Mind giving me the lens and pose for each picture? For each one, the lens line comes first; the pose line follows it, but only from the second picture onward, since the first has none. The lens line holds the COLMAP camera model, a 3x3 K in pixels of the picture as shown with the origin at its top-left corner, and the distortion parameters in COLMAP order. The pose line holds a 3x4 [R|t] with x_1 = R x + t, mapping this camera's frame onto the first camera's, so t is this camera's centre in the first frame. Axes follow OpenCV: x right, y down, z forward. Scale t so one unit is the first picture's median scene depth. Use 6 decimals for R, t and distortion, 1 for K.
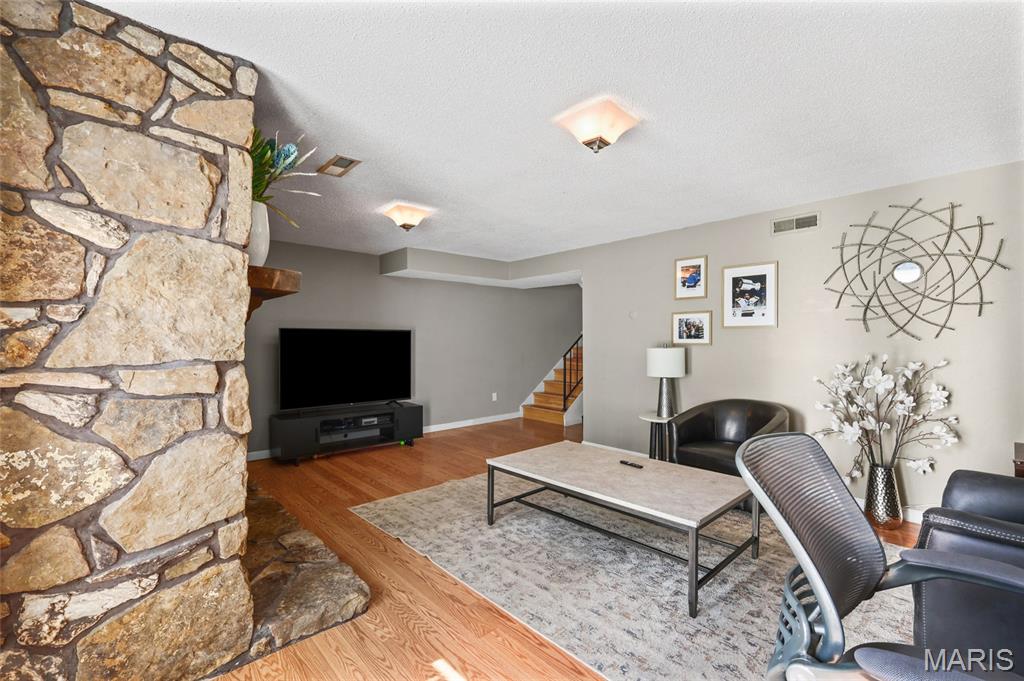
lens RADIAL K [[444.5, 0, 498.4], [0, 444.5, 339.0], [0, 0, 1]] dist [0.002347, -0.002048]
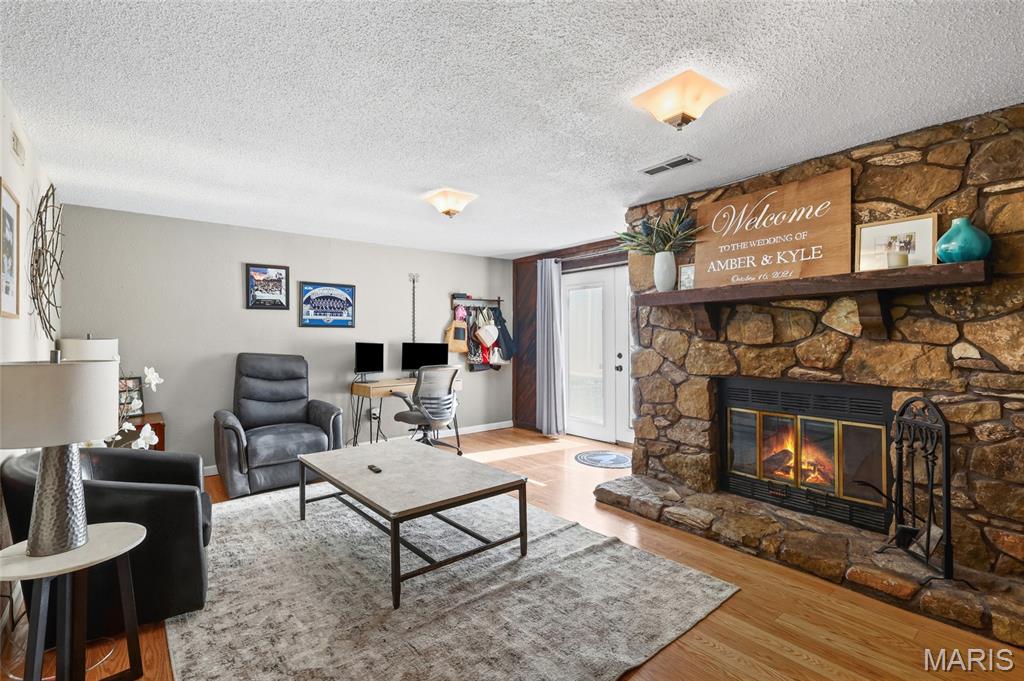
lens RADIAL K [[470.6, 0, 515.9], [0, 470.6, 332.1], [0, 0, 1]] dist [0.001839, 0.002334]
pose [[-0.999863, 0.006224, 0.015326, -0.015682], [0.005990, 0.999866, -0.015222, 0.006280], [-0.015418, -0.015128, -0.999767, 1.572345]]
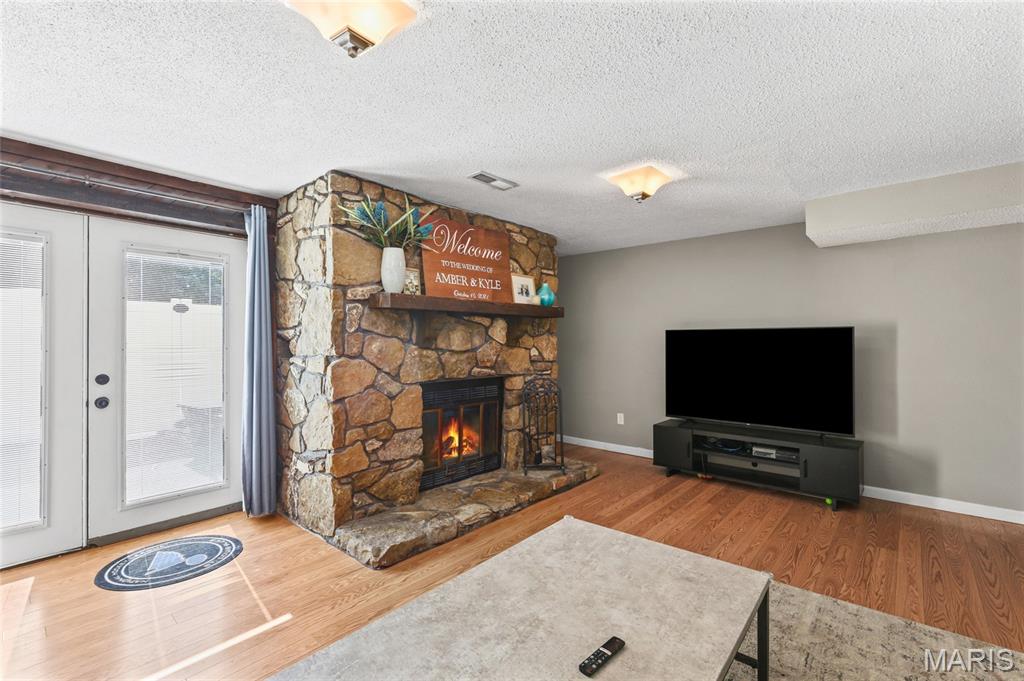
lens RADIAL K [[444.5, 0, 518.3], [0, 444.5, 339.7], [0, 0, 1]] dist [0.002347, -0.002048]
pose [[0.144893, -0.006740, -0.989424, 0.536525], [0.005145, 0.999968, -0.006058, 0.000814], [0.989434, -0.004213, 0.144923, 0.682682]]
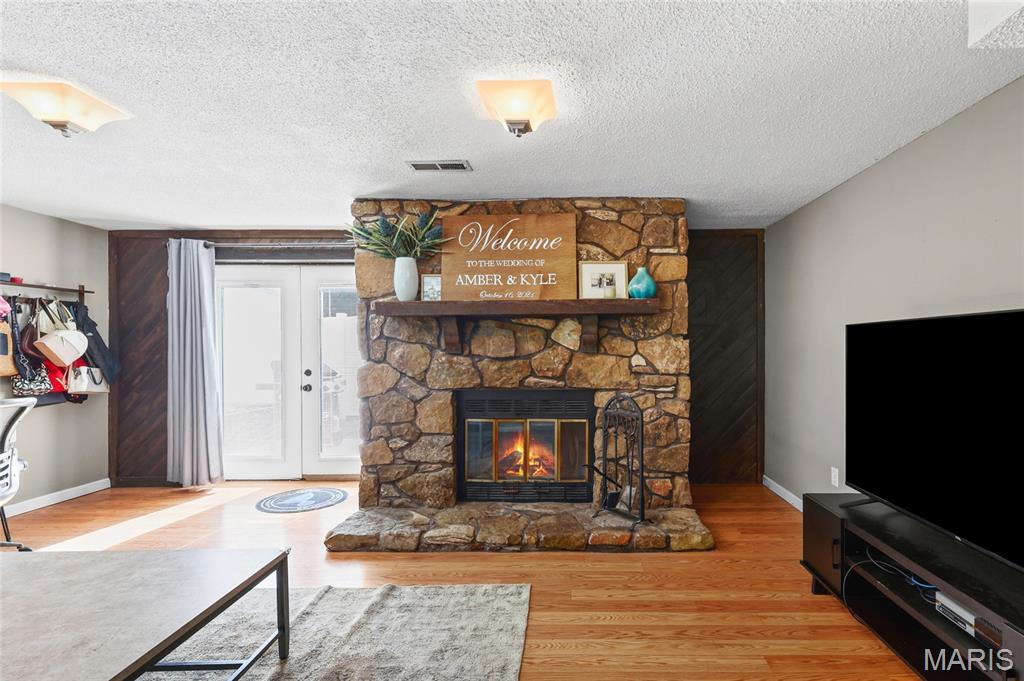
lens RADIAL K [[470.6, 0, 569.3], [0, 470.6, 355.3], [0, 0, 1]] dist [0.001839, 0.002334]
pose [[-0.647334, 0.010935, -0.762128, 0.176564], [0.005033, 0.999937, 0.010071, 0.005432], [0.762190, 0.002684, -0.647348, 1.406541]]
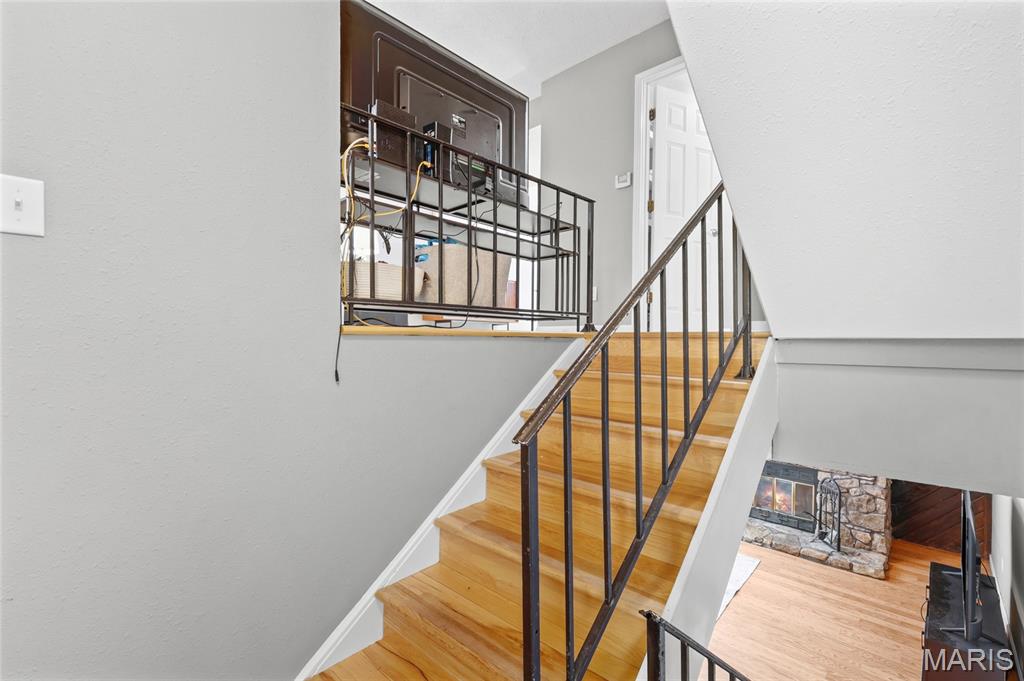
lens RADIAL K [[444.5, 0, 517.7], [0, 444.5, 347.2], [0, 0, 1]] dist [0.002347, -0.002048]
pose [[-0.993528, 0.001066, -0.113581, 0.650282], [0.000100, 0.999964, 0.008516, -0.364868], [0.113586, 0.008450, -0.993492, 2.274972]]
